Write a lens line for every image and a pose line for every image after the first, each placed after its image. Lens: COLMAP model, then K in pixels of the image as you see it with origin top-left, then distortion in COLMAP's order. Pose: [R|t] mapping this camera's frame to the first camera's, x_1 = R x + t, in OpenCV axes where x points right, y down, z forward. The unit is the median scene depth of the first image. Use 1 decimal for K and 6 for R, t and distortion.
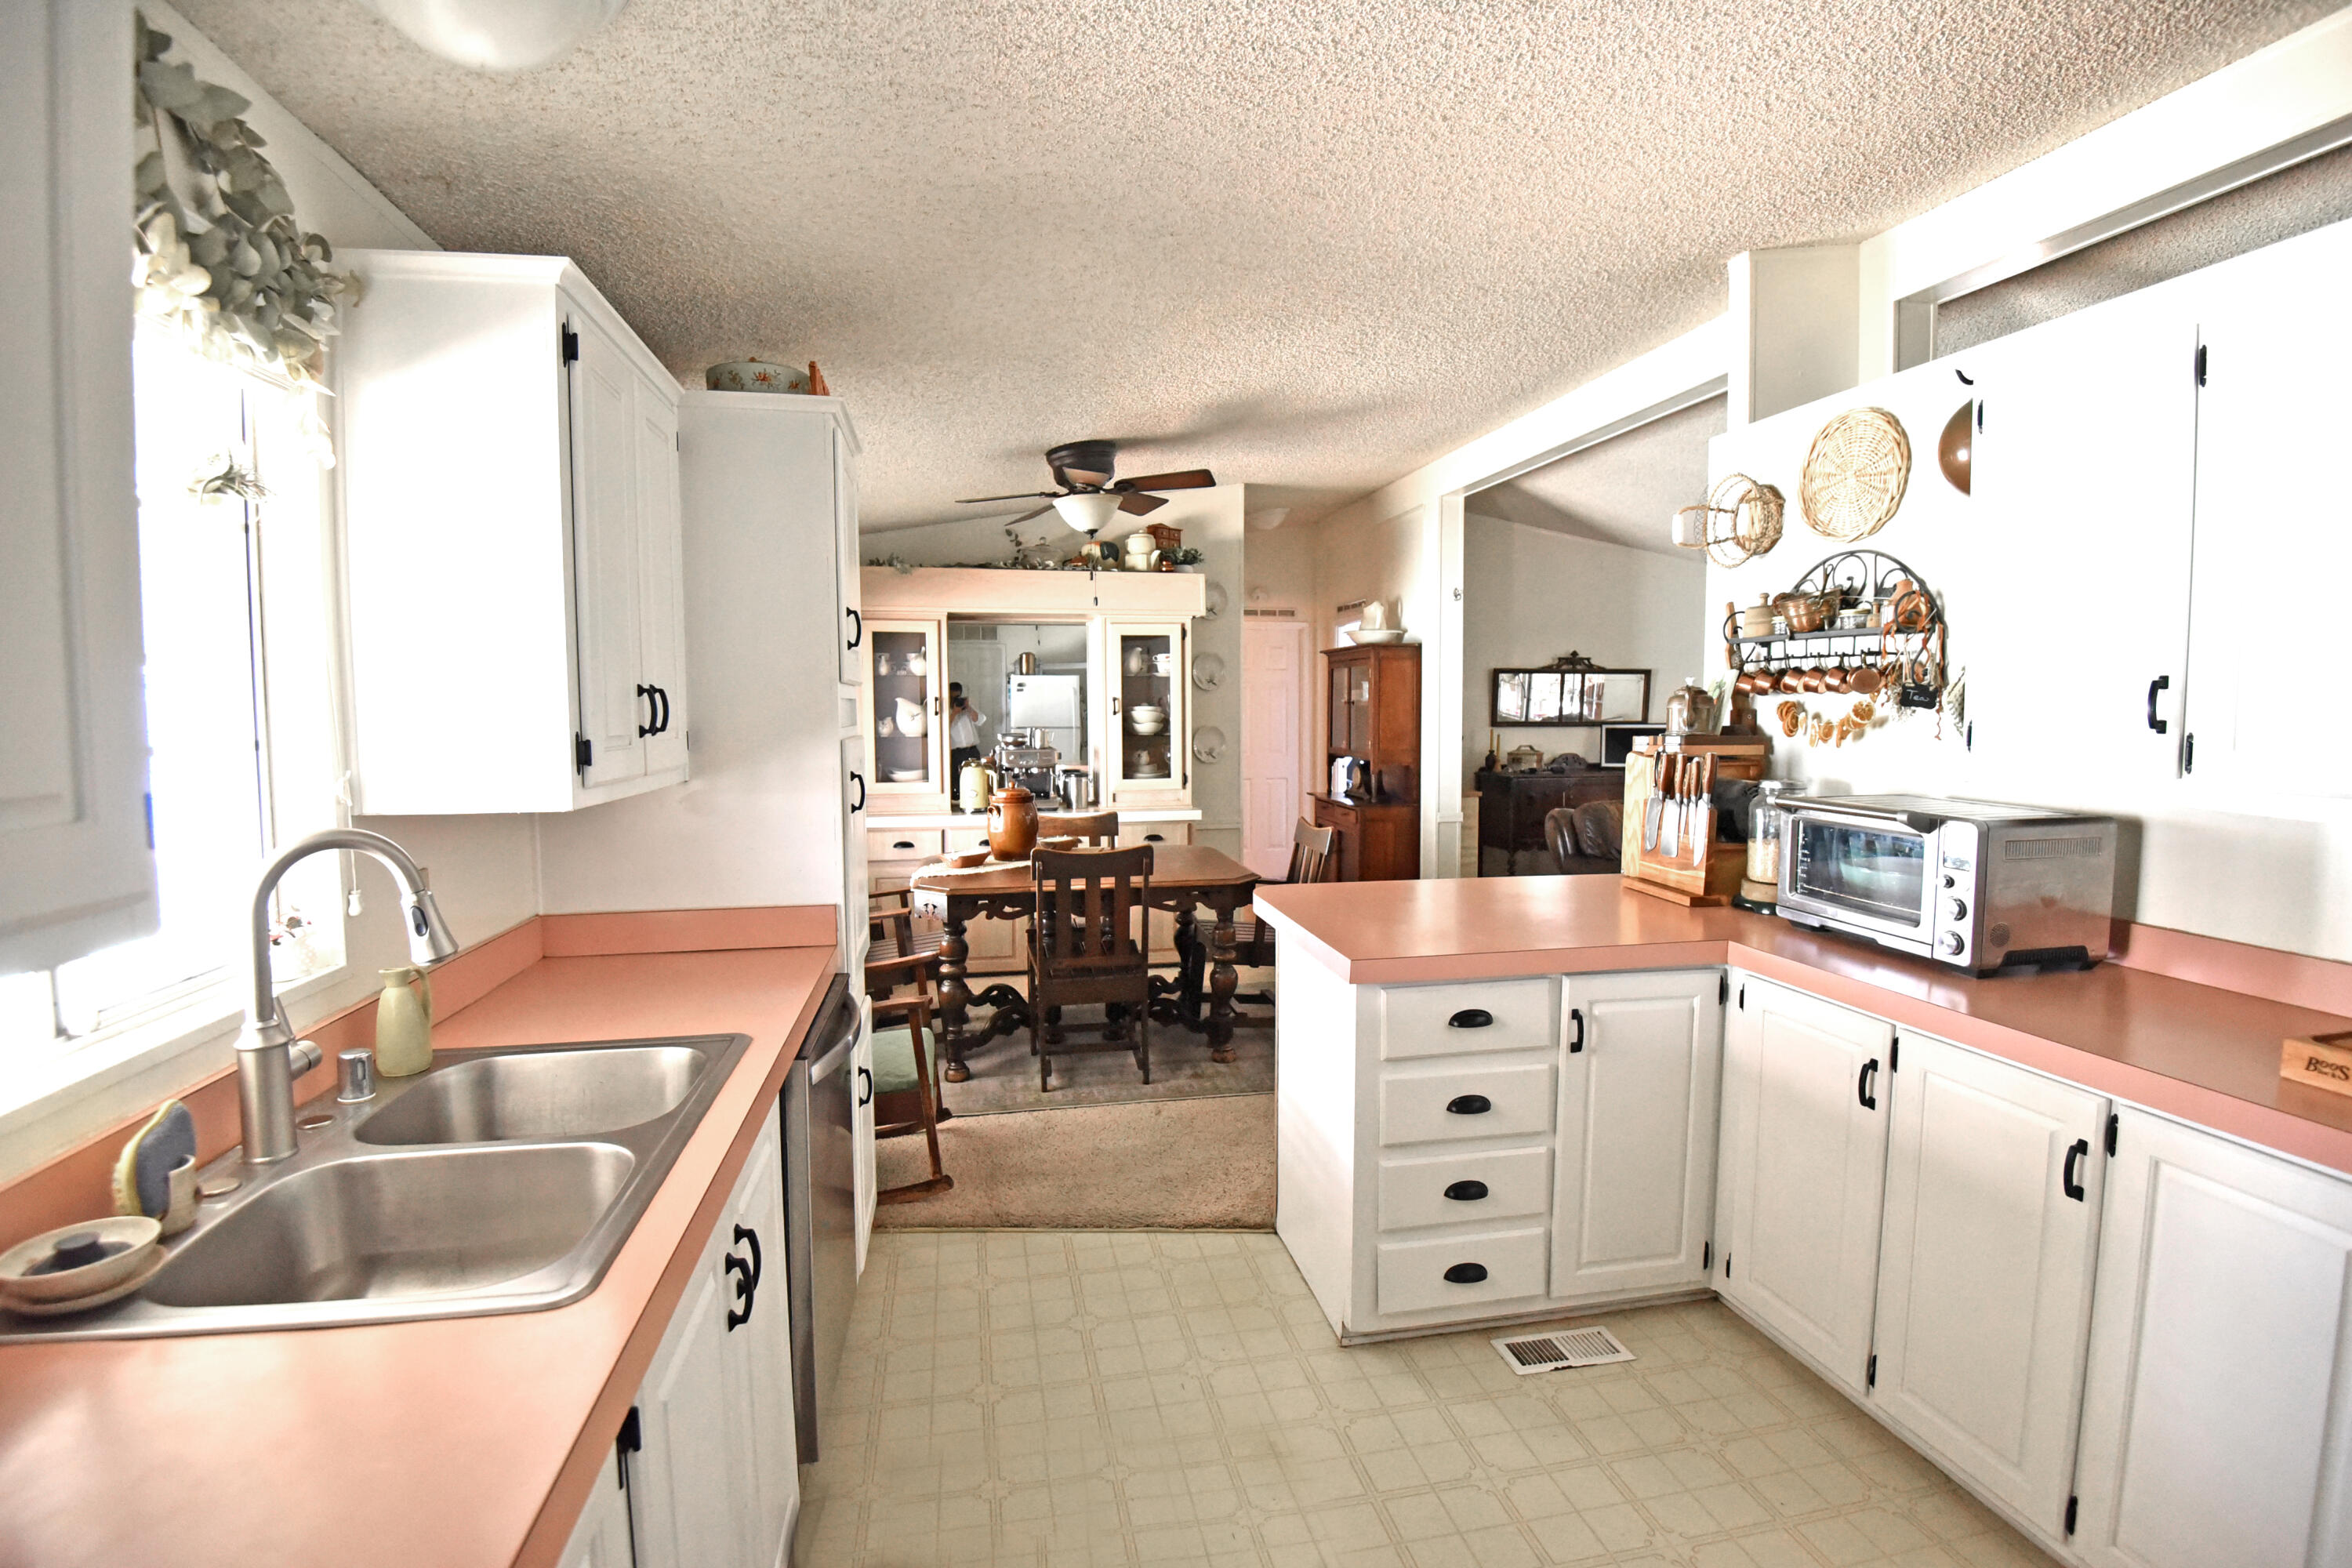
lens RADIAL K [[1094.6, 0, 1182.5], [0, 1094.6, 779.1], [0, 0, 1]] dist [-0.030867, -0.009992]
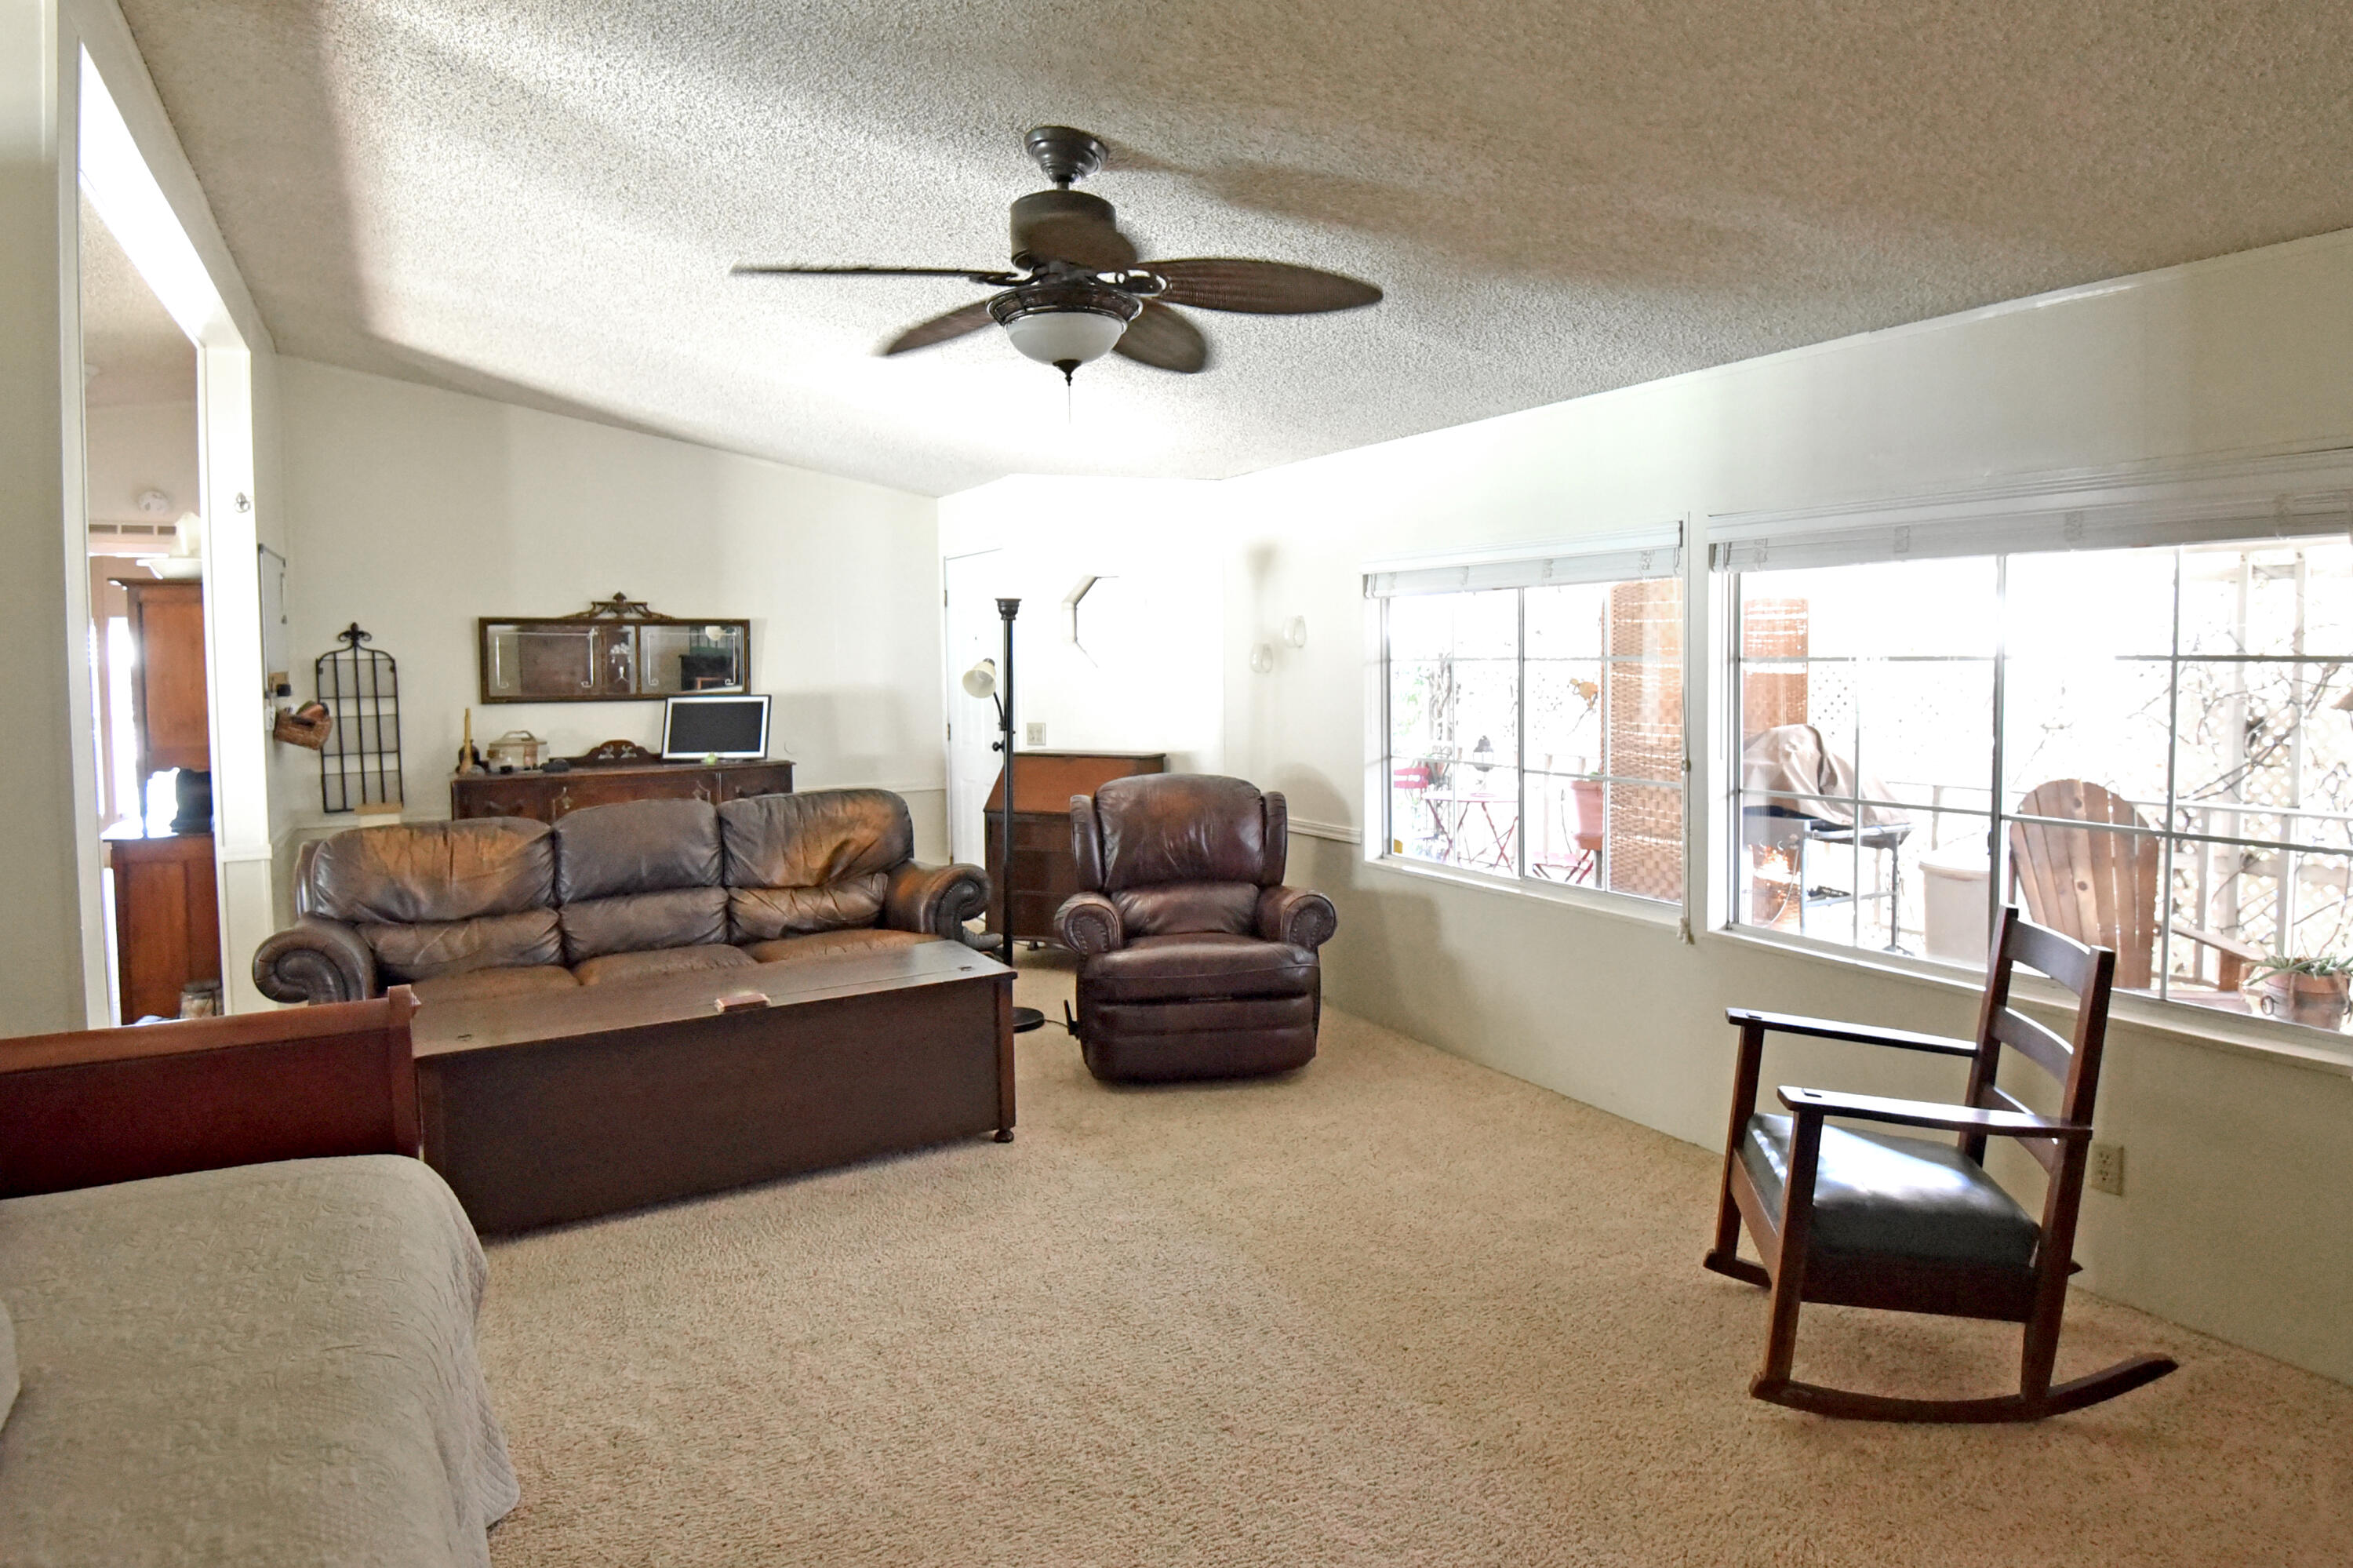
lens RADIAL K [[1331.0, 0, 1259.8], [0, 1331.0, 724.3], [0, 0, 1]] dist [-0.036076, -0.002177]
pose [[0.934573, -0.024384, 0.354936, 0.561348], [0.032265, 0.999346, -0.016302, -0.008832], [-0.354306, 0.026687, 0.934748, 0.090400]]
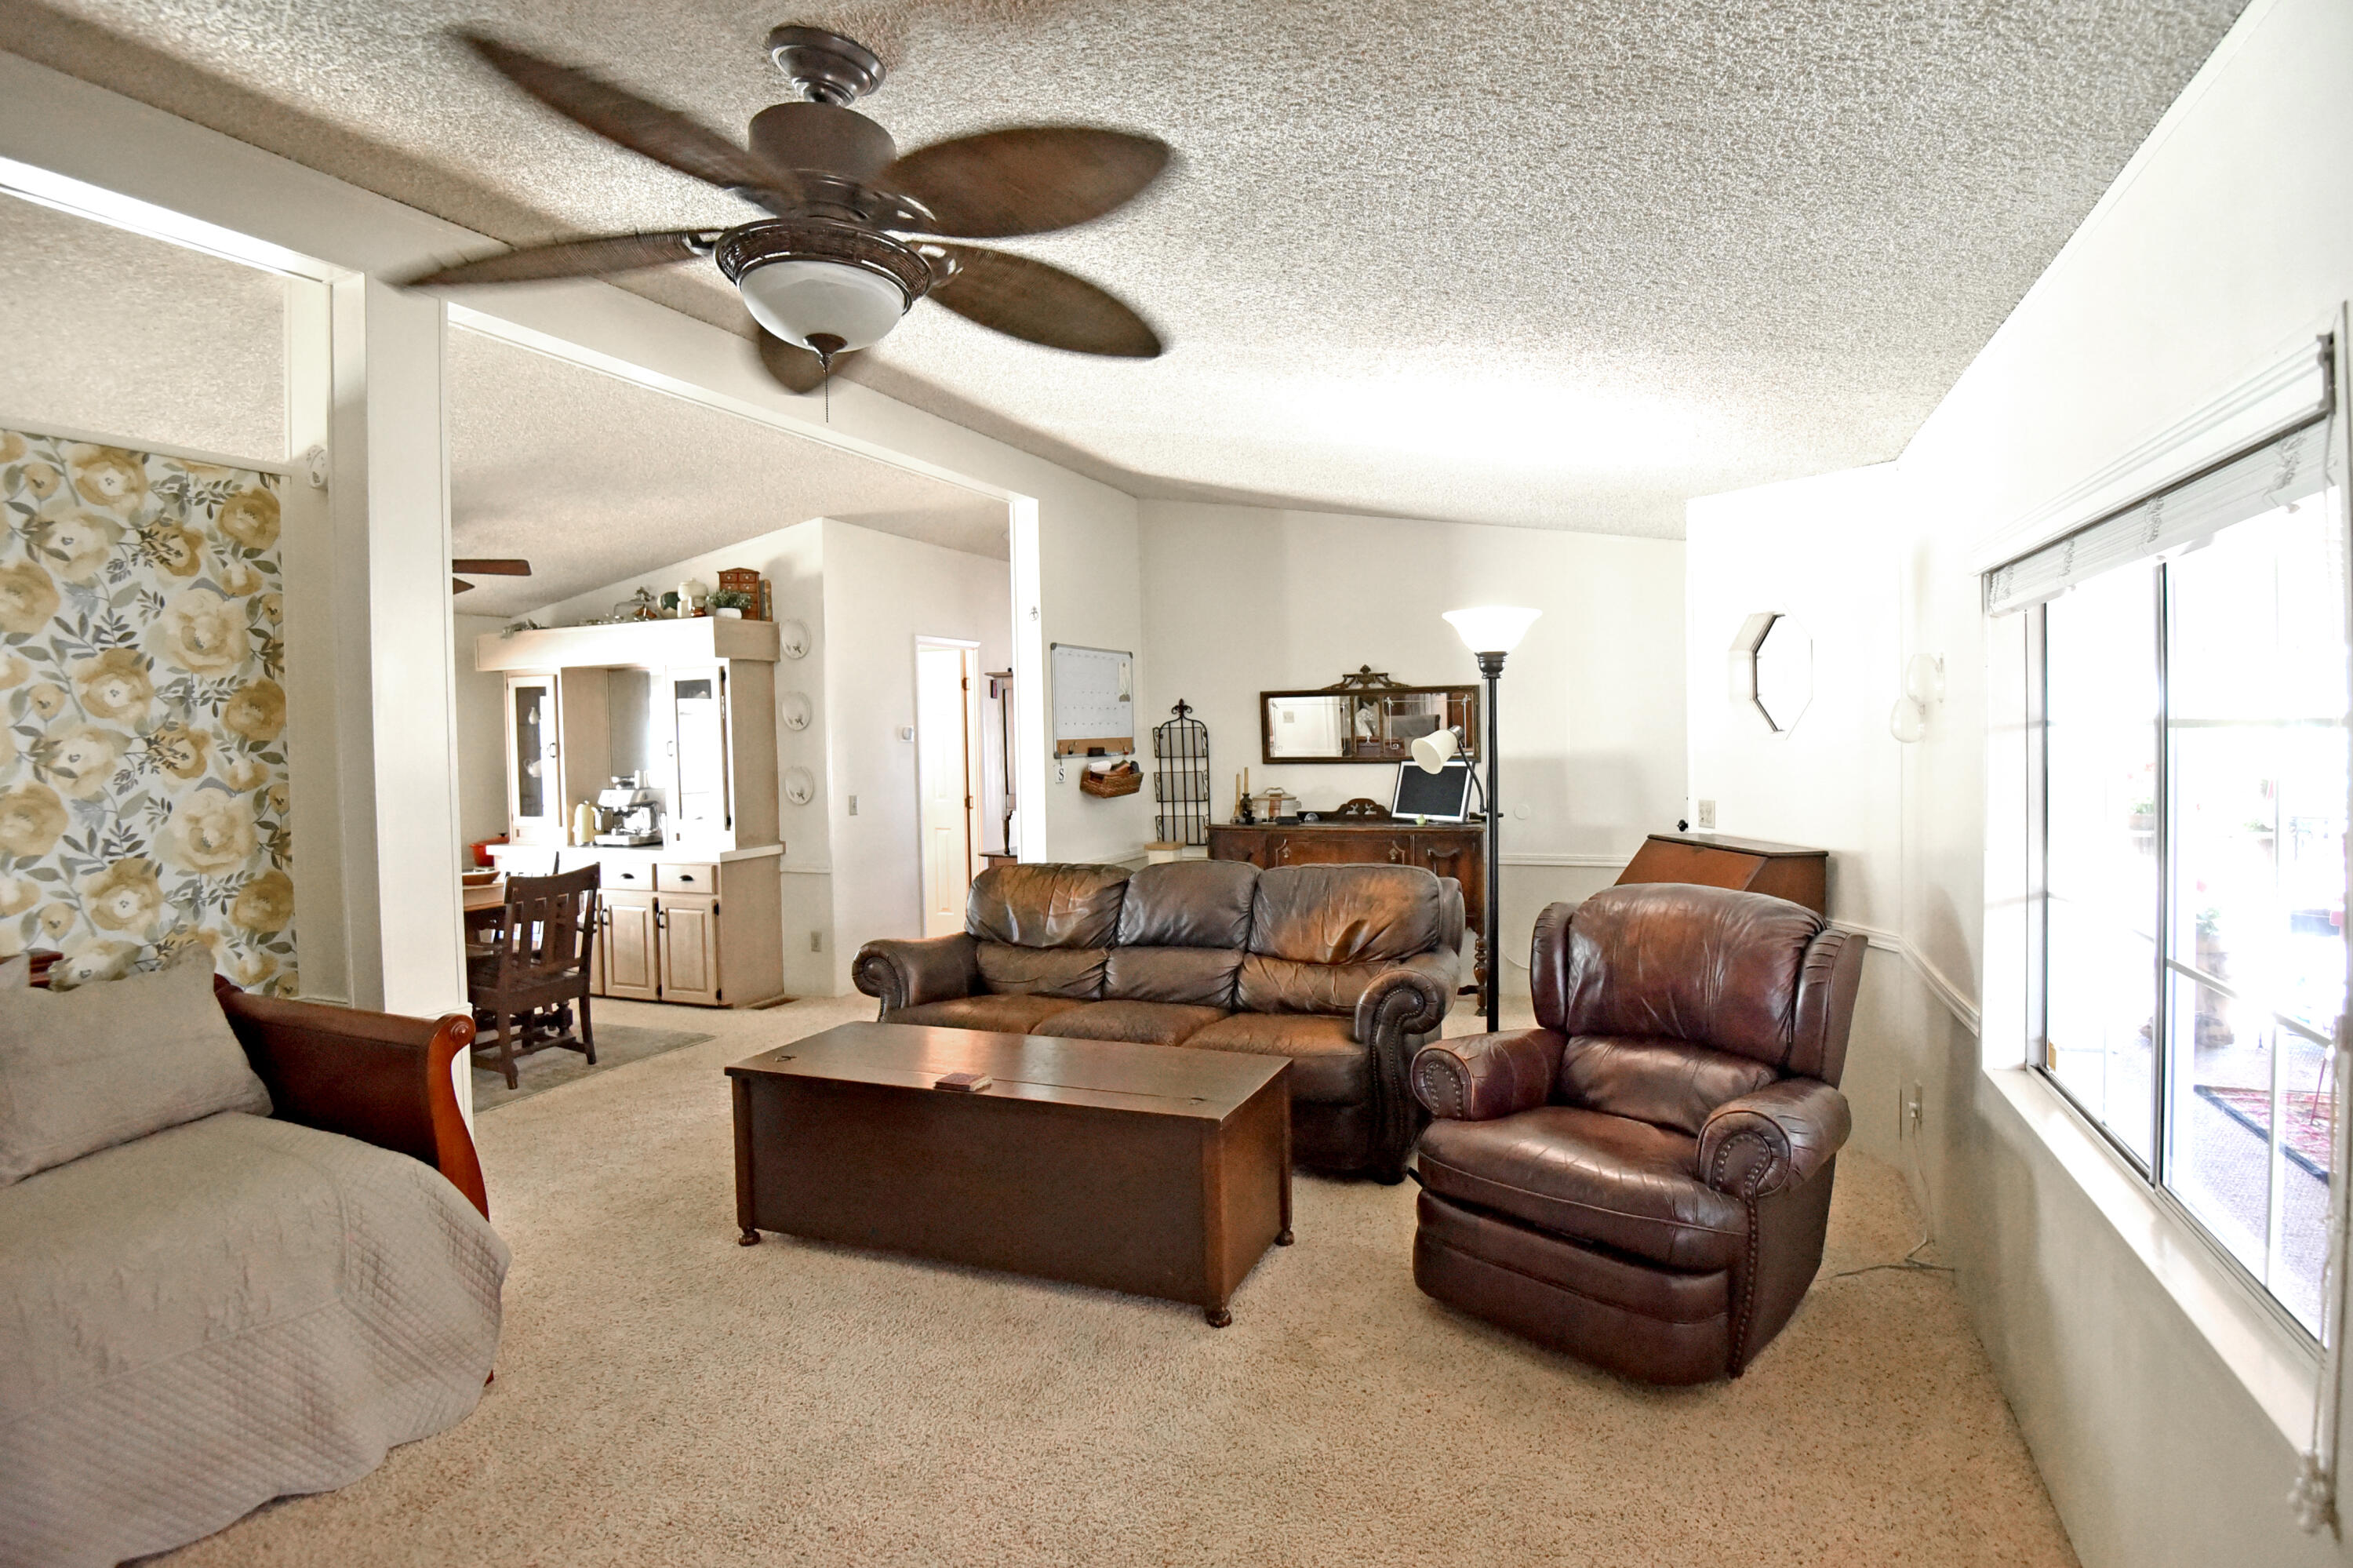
lens RADIAL K [[1145.2, 0, 1250.6], [0, 1145.2, 747.9], [0, 0, 1]] dist [-0.022161, -0.012770]
pose [[0.845686, -0.008005, -0.533621, 0.917872], [-0.019173, 0.998786, -0.045368, -0.027190], [0.533337, 0.048598, 0.844506, 0.355735]]
